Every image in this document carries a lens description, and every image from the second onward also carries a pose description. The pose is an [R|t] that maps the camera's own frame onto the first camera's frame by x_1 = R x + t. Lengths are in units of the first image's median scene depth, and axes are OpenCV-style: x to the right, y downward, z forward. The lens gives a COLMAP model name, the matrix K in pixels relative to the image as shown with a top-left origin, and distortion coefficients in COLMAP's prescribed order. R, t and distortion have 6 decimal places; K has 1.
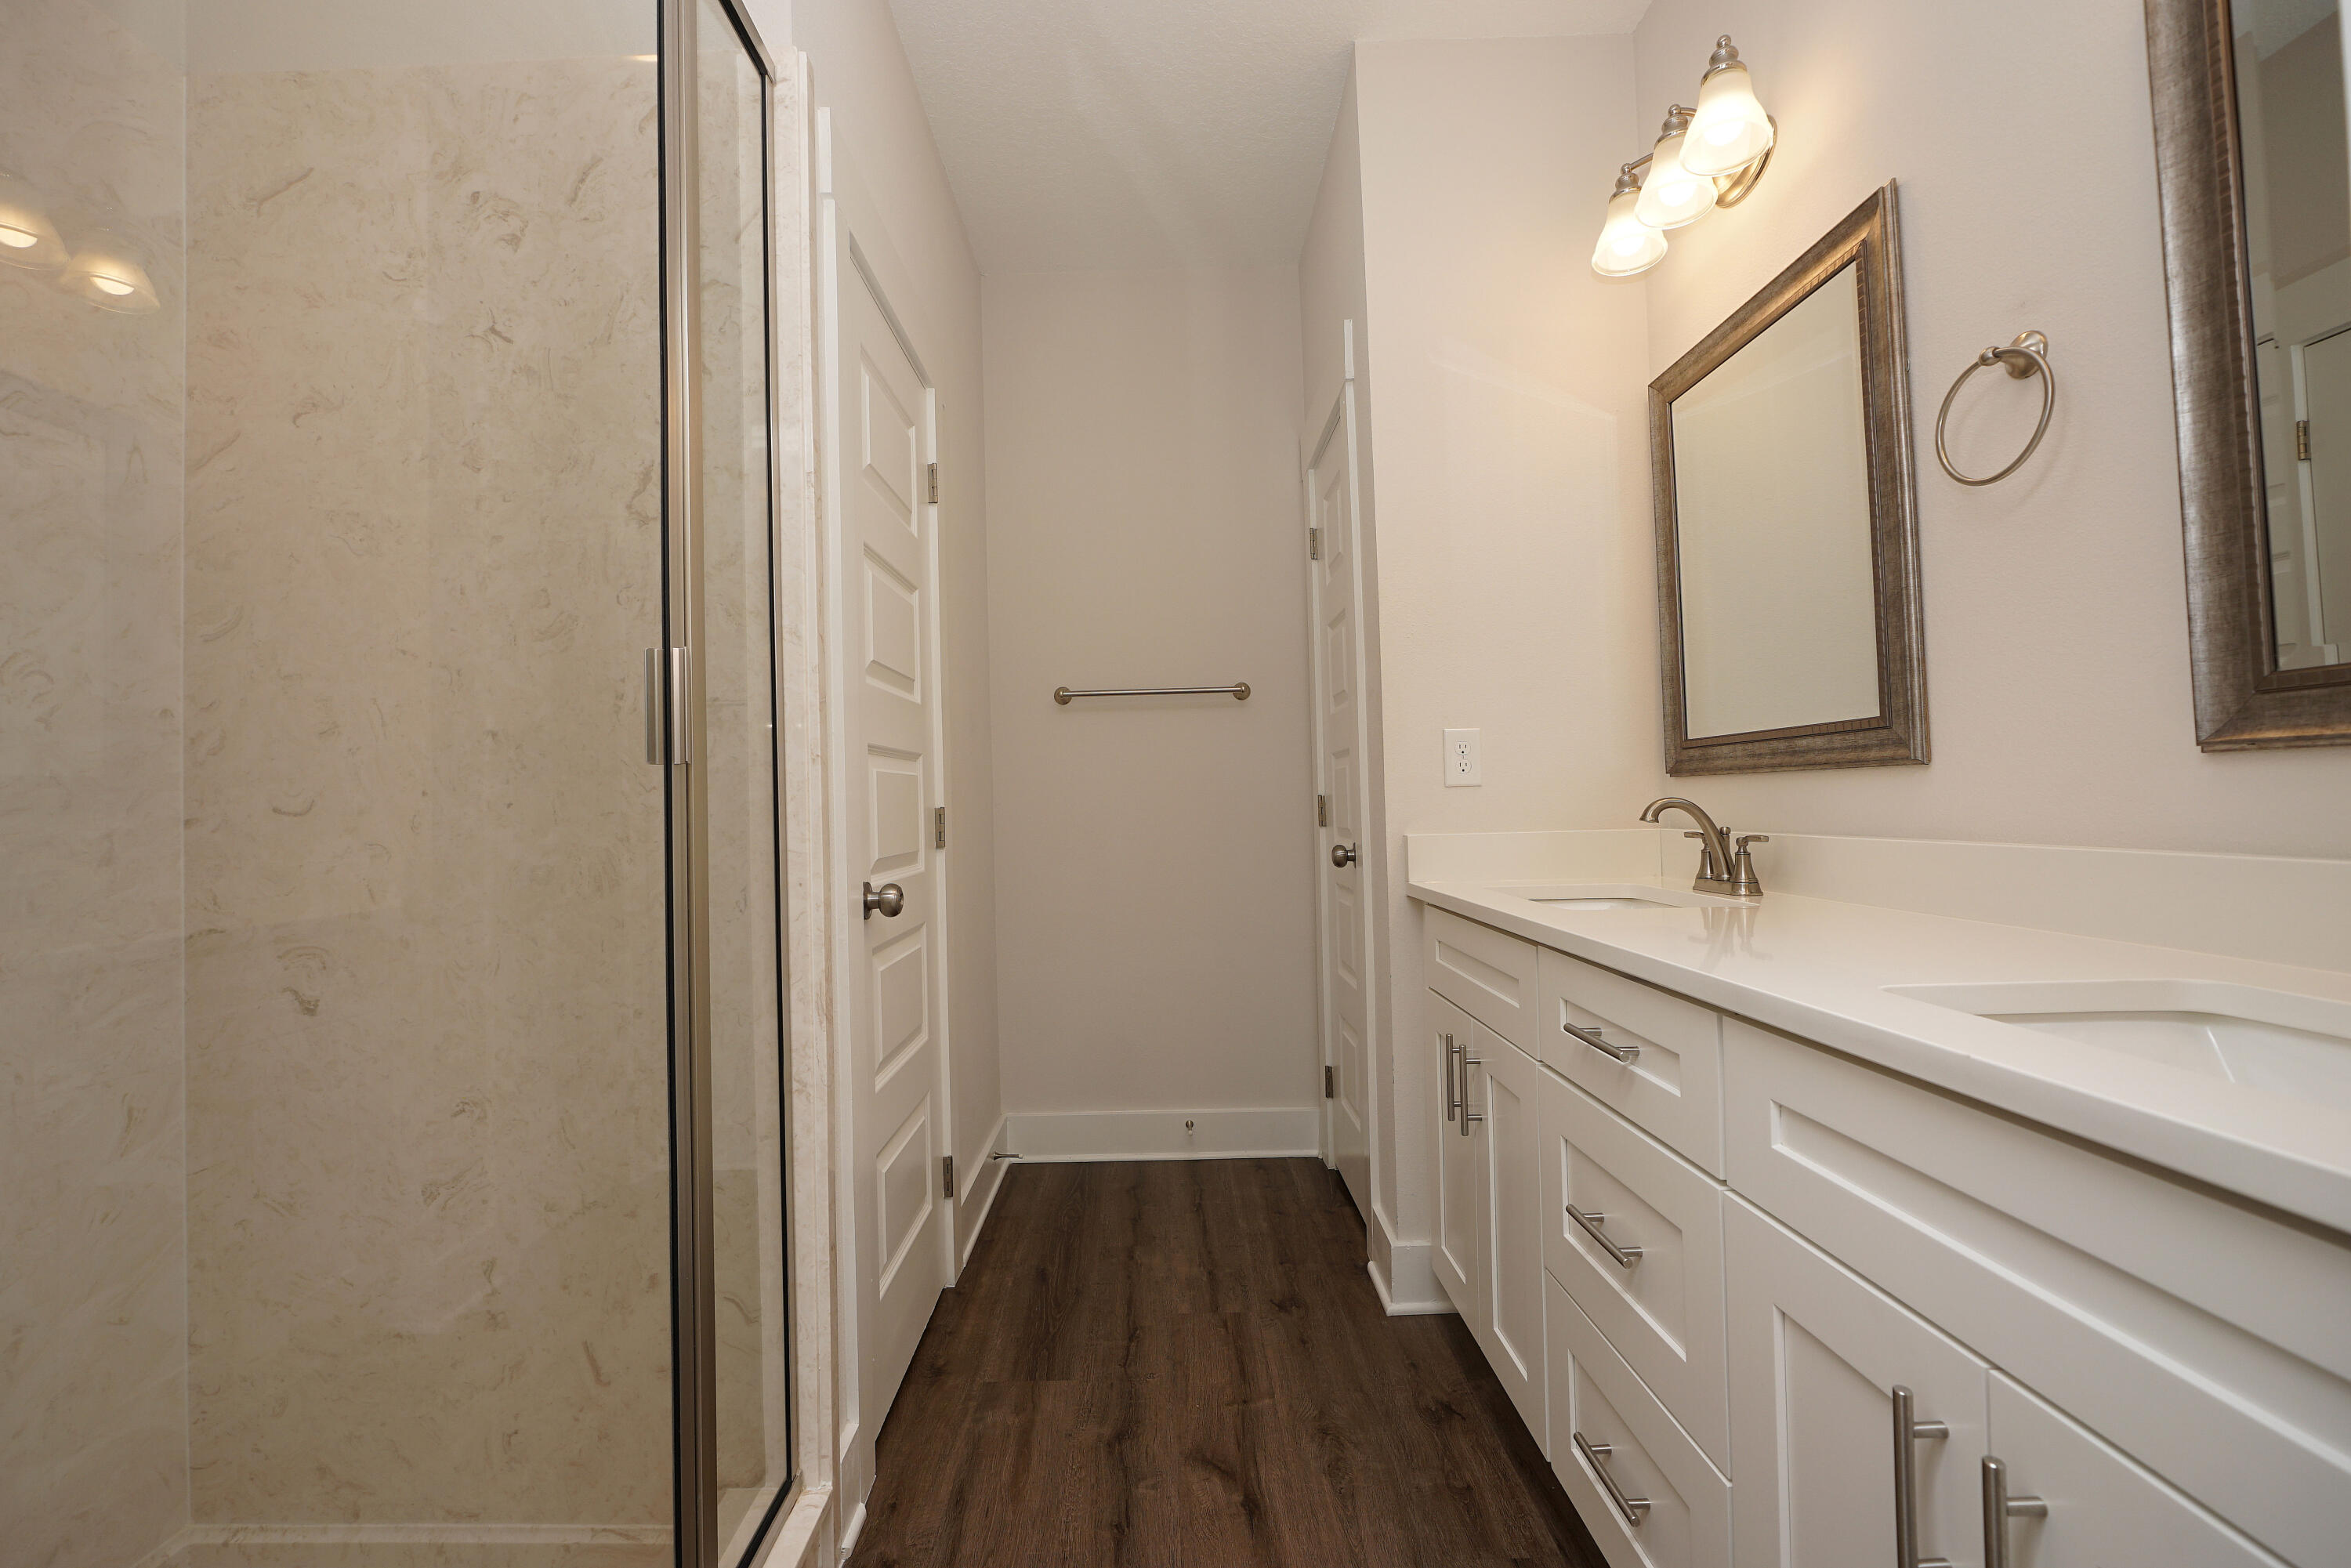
lens RADIAL K [[971.9, 0, 1168.2], [0, 971.9, 776.3], [0, 0, 1]] dist [-0.018771, 0.005455]
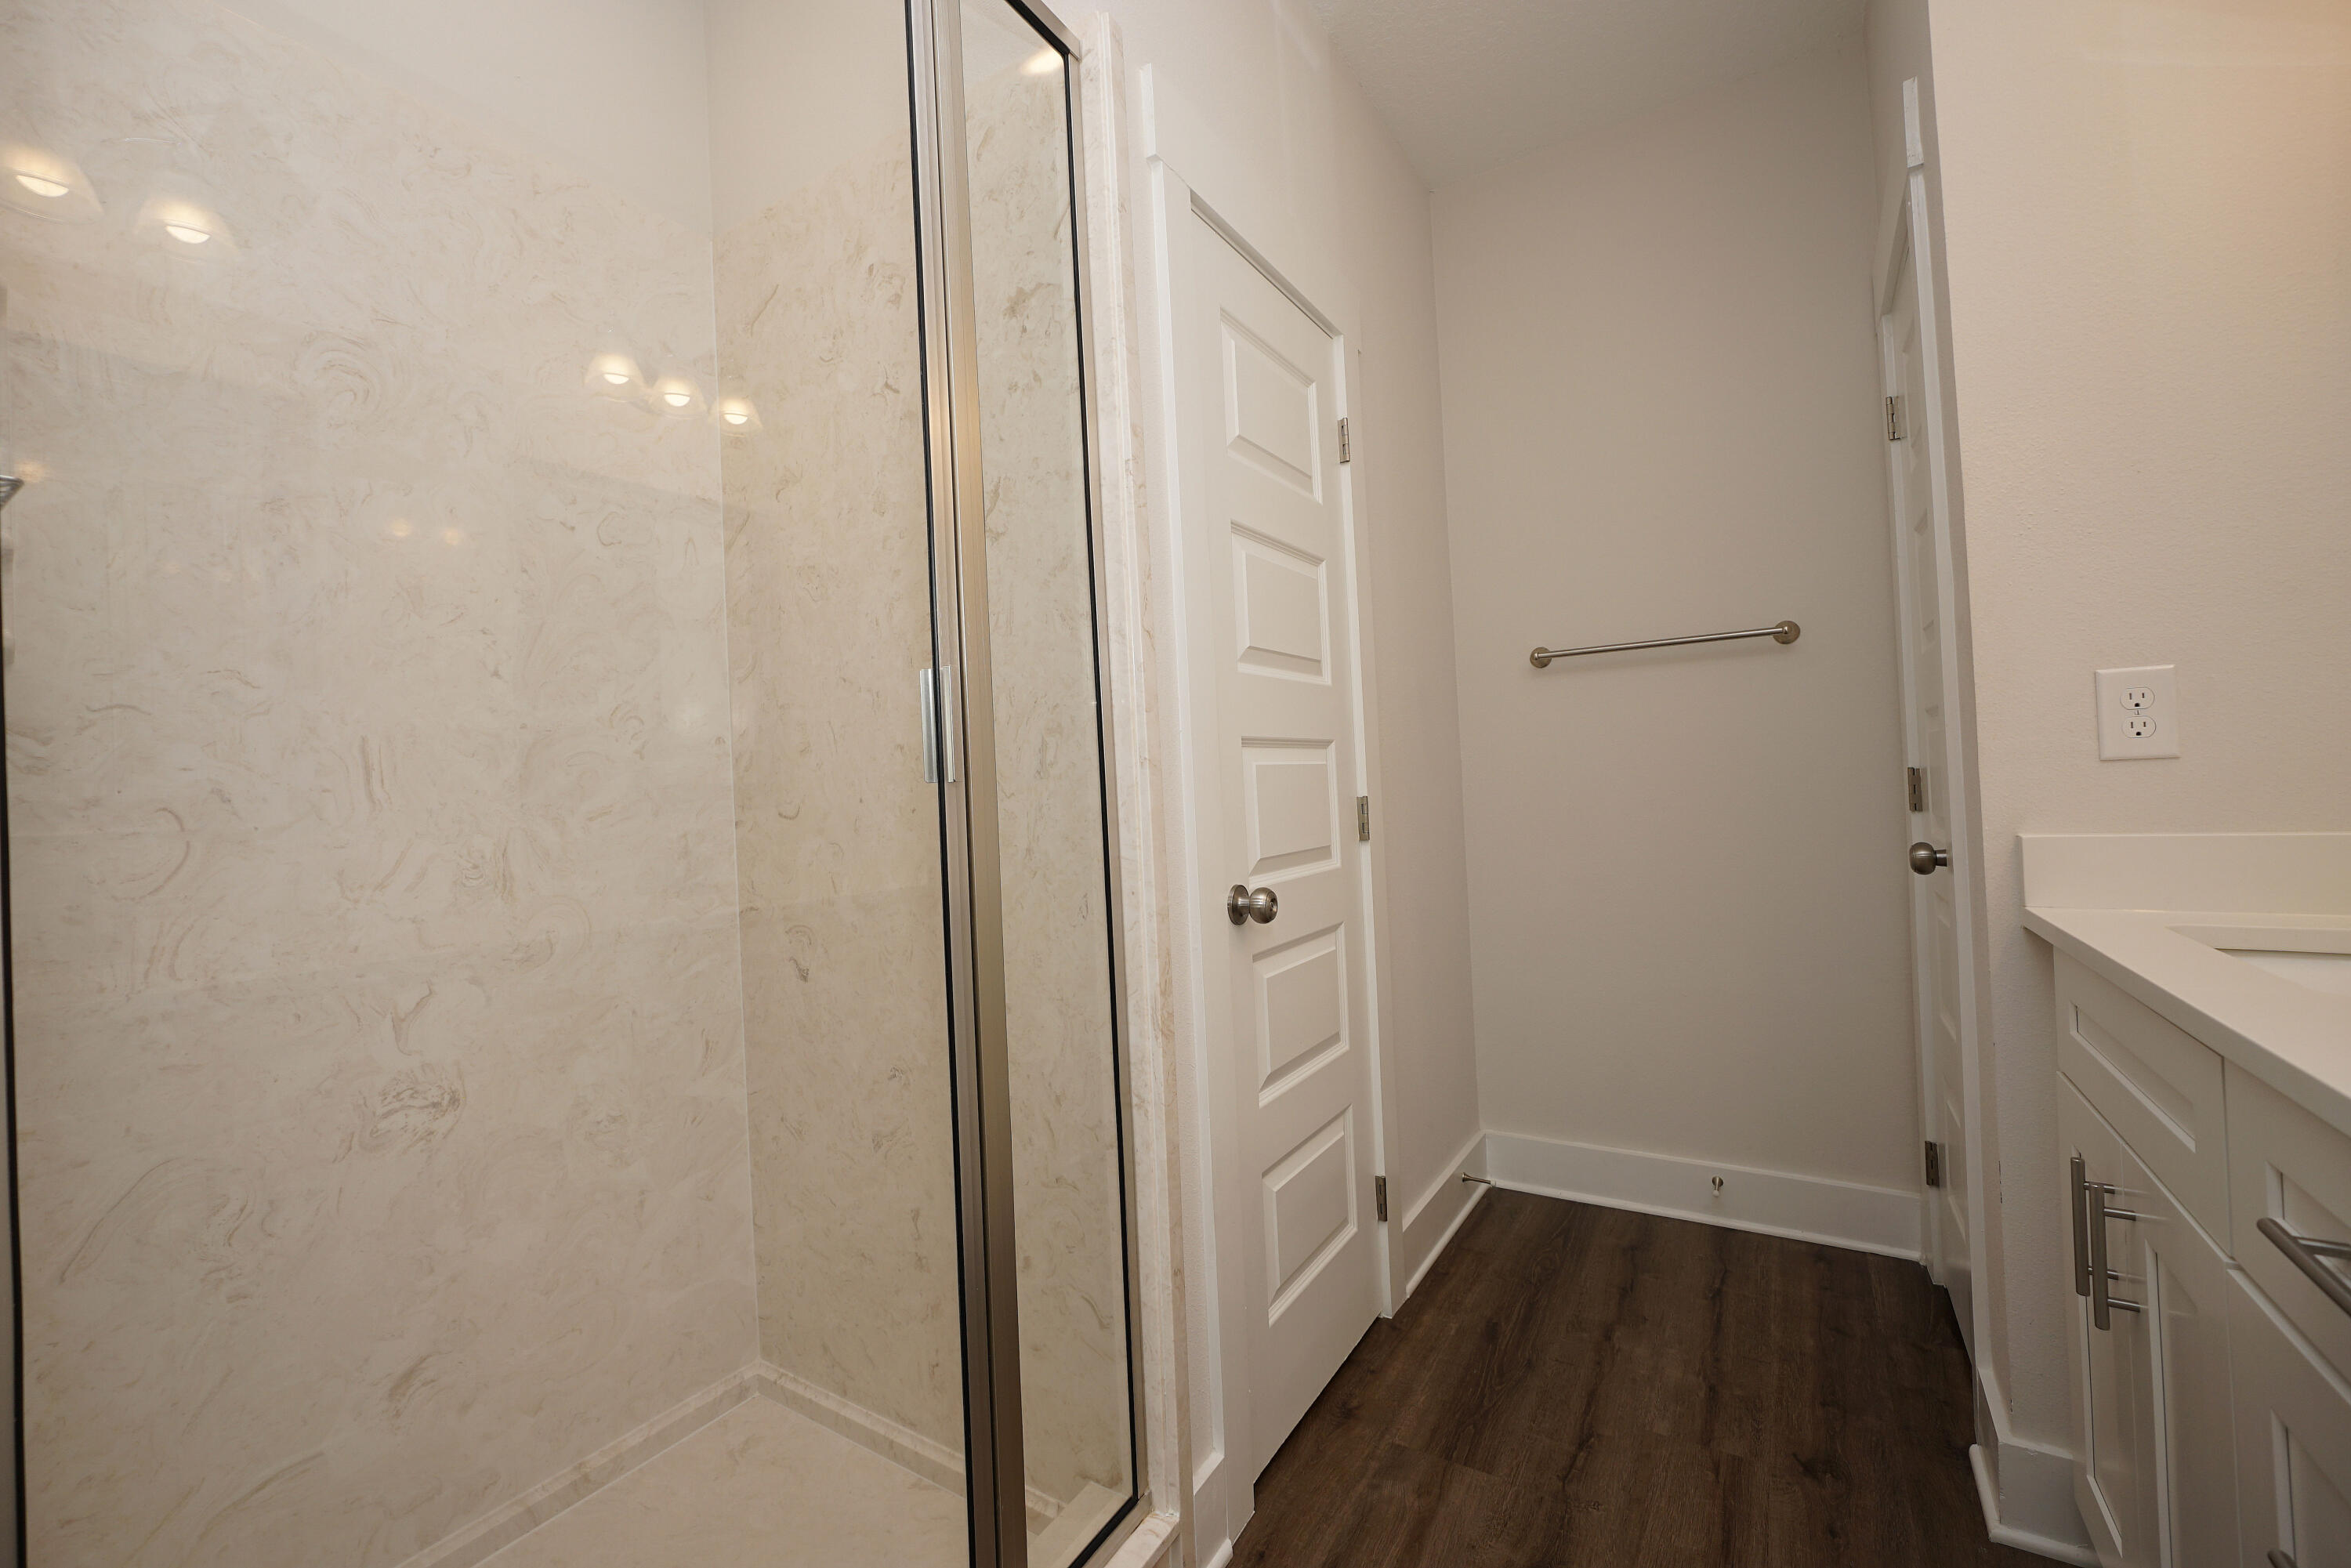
lens RADIAL K [[983.6, 0, 1165.0], [0, 983.6, 775.5], [0, 0, 1]] dist [-0.017813, 0.005431]
pose [[0.841034, -0.017709, -0.540693, 0.138208], [0.036741, 0.999026, 0.024429, -0.021667], [0.539734, -0.040412, 0.840865, 0.157044]]
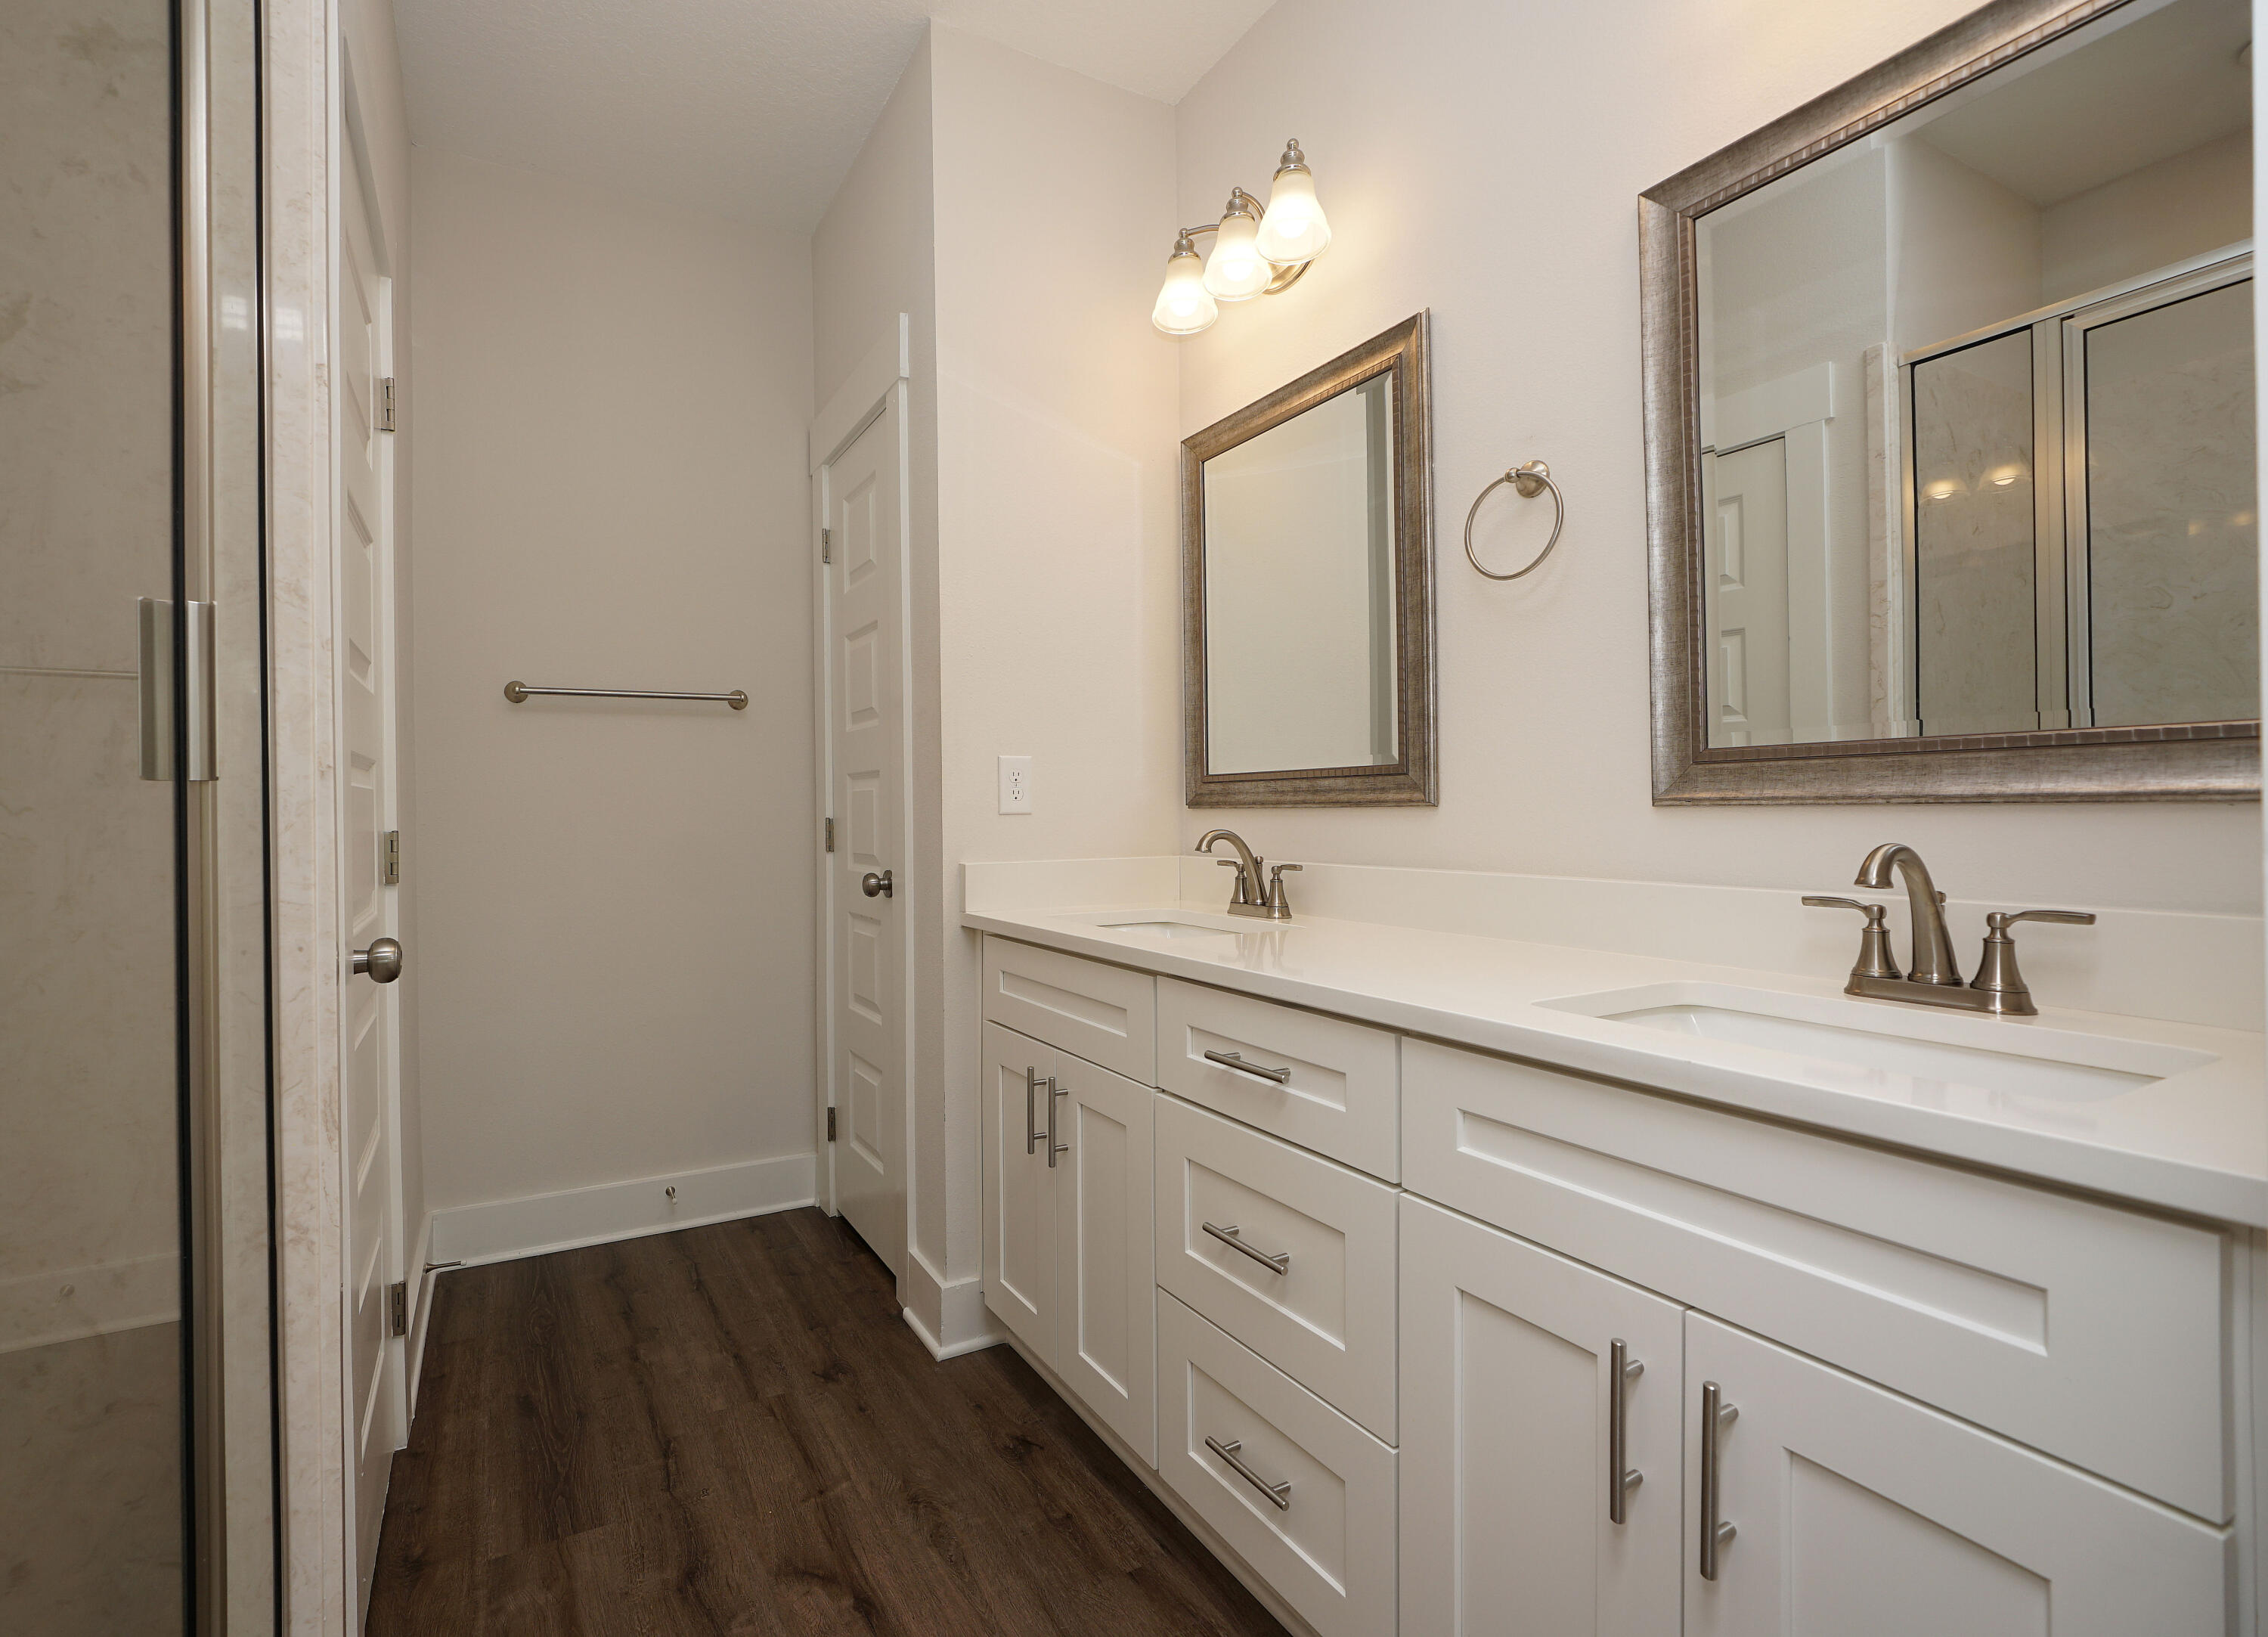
lens RADIAL K [[1009.8, 0, 1024.6], [0, 1009.8, 808.7], [0, 0, 1]] dist [-0.026371, 0.011137]
pose [[0.892802, 0.016791, 0.450137, -0.184994], [-0.024691, 0.999627, 0.011684, -0.009159], [-0.449773, -0.021546, 0.892883, 0.091413]]
